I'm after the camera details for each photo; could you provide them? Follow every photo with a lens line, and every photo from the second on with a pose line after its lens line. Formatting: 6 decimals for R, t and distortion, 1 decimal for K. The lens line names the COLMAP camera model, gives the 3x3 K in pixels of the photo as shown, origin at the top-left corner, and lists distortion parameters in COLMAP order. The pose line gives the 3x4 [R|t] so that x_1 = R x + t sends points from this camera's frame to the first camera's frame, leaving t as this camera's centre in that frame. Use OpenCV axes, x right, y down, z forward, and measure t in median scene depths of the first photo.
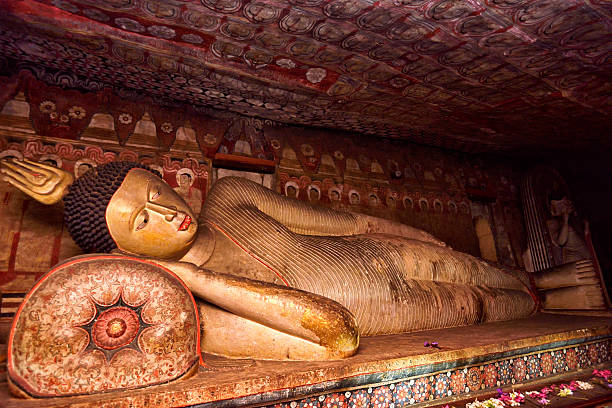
lens RADIAL K [[342.2, 0, 306.9], [0, 342.2, 197.5], [0, 0, 1]] dist [-0.016156, -0.002201]
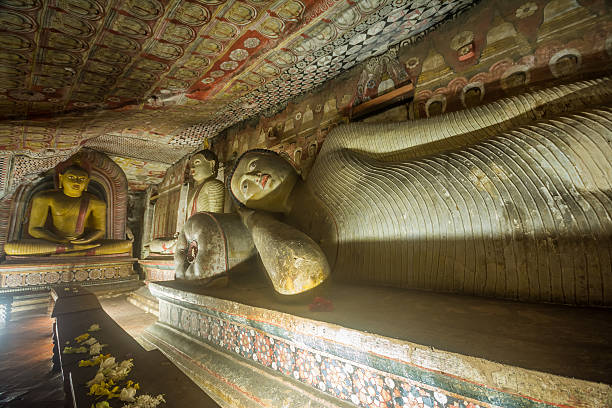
lens RADIAL K [[270.1, 0, 306.0], [0, 270.1, 204.0], [0, 0, 1]] dist [-0.003483, -0.000519]
pose [[0.349470, -0.123531, -0.928768, 0.523825], [0.258016, 0.965632, -0.031350, 0.180606], [0.900721, -0.228682, 0.369332, 0.569486]]
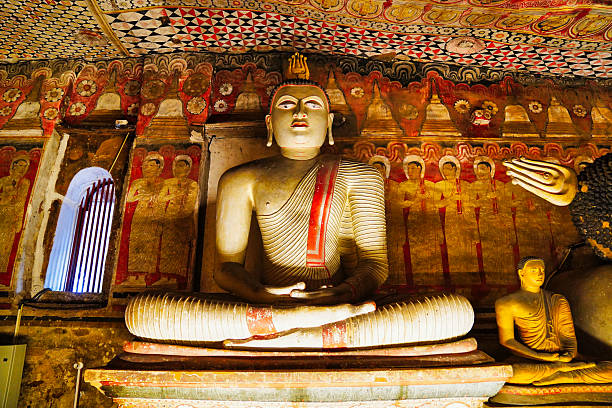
lens RADIAL K [[419.3, 0, 306.0], [0, 419.3, 204.0], [0, 0, 1]] dist [-0.131751, 0.099291]
pose [[0.906356, -0.086826, -0.413497, -0.710308], [0.083233, 0.996171, -0.026735, -0.009213], [0.414235, -0.010186, 0.910113, -0.188366]]
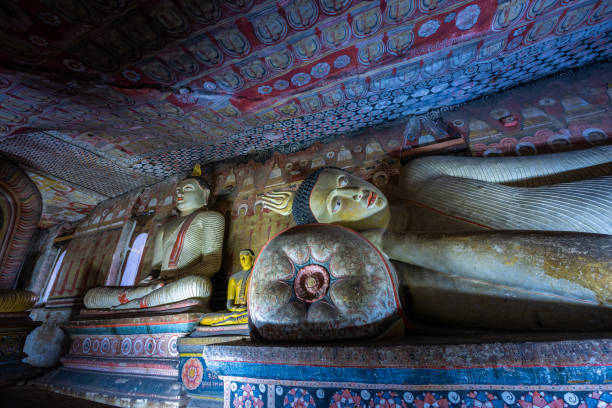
lens RADIAL K [[244.1, 0, 306.0], [0, 244.1, 204.0], [0, 0, 1]] dist [-0.018369, -0.001054]
pose [[0.677625, -0.300741, -0.671104, 0.013183], [0.217423, 0.953693, -0.207841, 0.160622], [0.702533, -0.005075, 0.711633, 0.231797]]
